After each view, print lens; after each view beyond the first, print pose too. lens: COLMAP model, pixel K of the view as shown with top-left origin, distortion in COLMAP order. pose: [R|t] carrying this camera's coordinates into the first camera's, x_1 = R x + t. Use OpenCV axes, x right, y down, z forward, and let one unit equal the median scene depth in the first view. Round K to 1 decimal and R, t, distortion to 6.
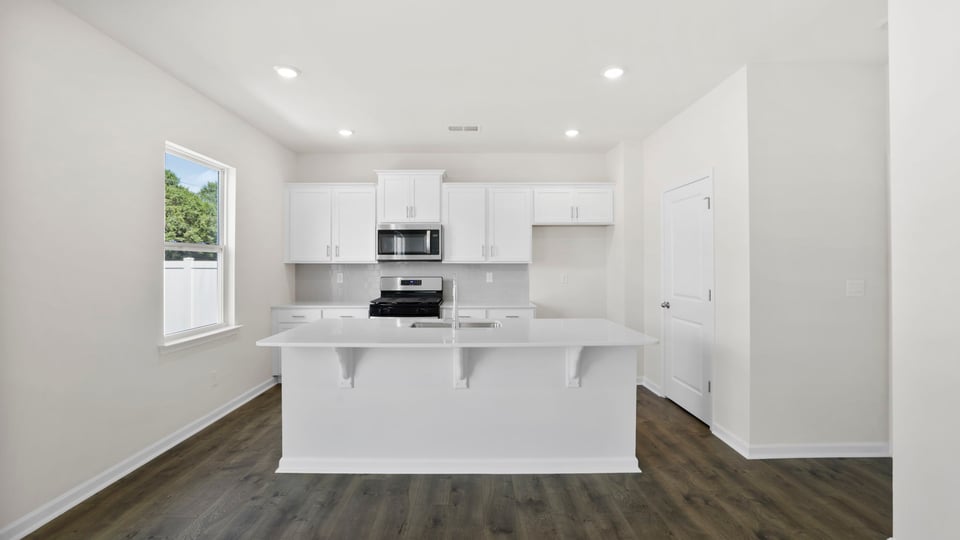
lens RADIAL K [[416.4, 0, 474.7], [0, 416.4, 259.1], [0, 0, 1]] dist [-0.048043, 0.020519]
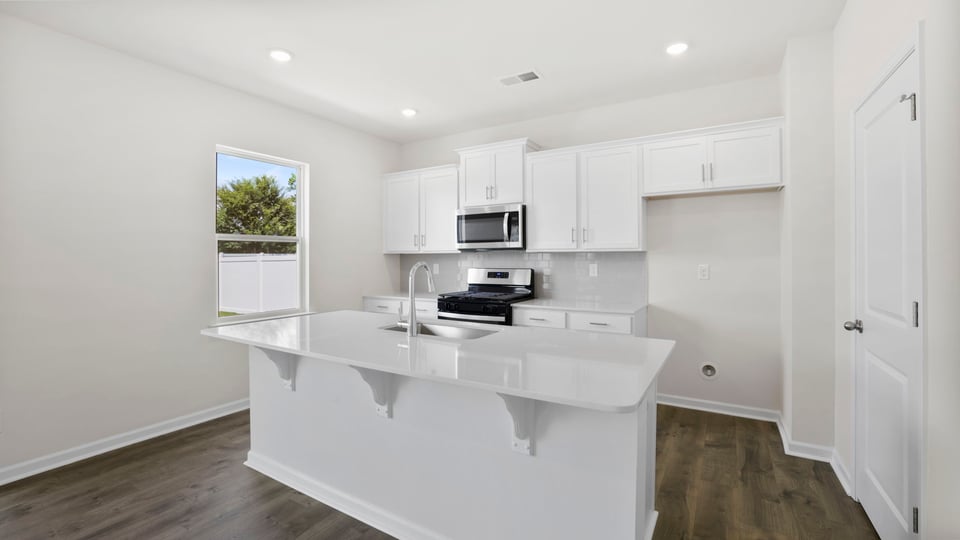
lens RADIAL K [[416.4, 0, 474.7], [0, 416.4, 259.1], [0, 0, 1]] dist [-0.048043, 0.020519]
pose [[0.847364, -0.001392, -0.531011, 0.345019], [0.010069, 0.999859, 0.013446, 0.015076], [0.530918, -0.016741, 0.847258, 0.321414]]
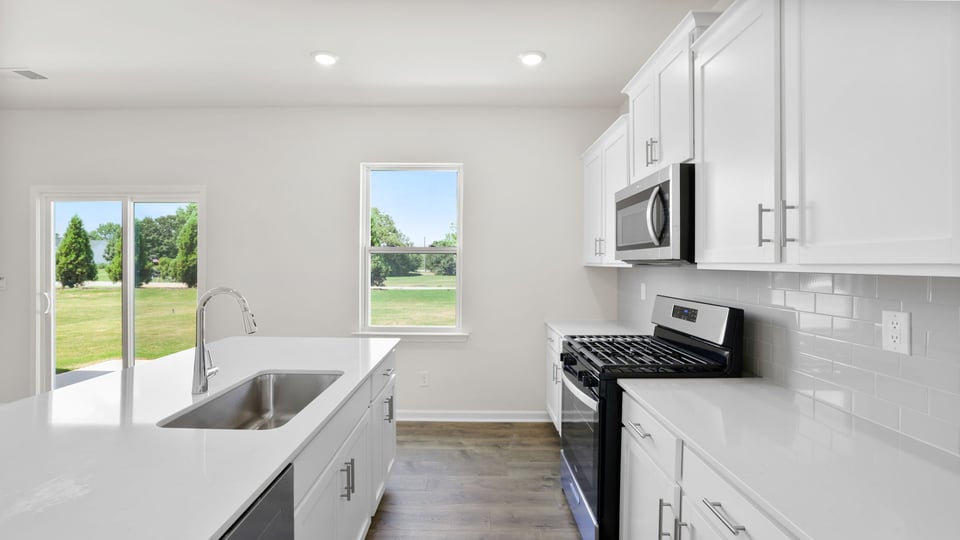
lens RADIAL K [[416.4, 0, 474.7], [0, 416.4, 259.1], [0, 0, 1]] dist [-0.048043, 0.020519]
pose [[-0.009326, -0.010439, -0.999902, 0.359920], [0.008558, 0.999908, -0.010519, 0.004580], [0.999920, -0.008655, -0.009236, 1.031820]]
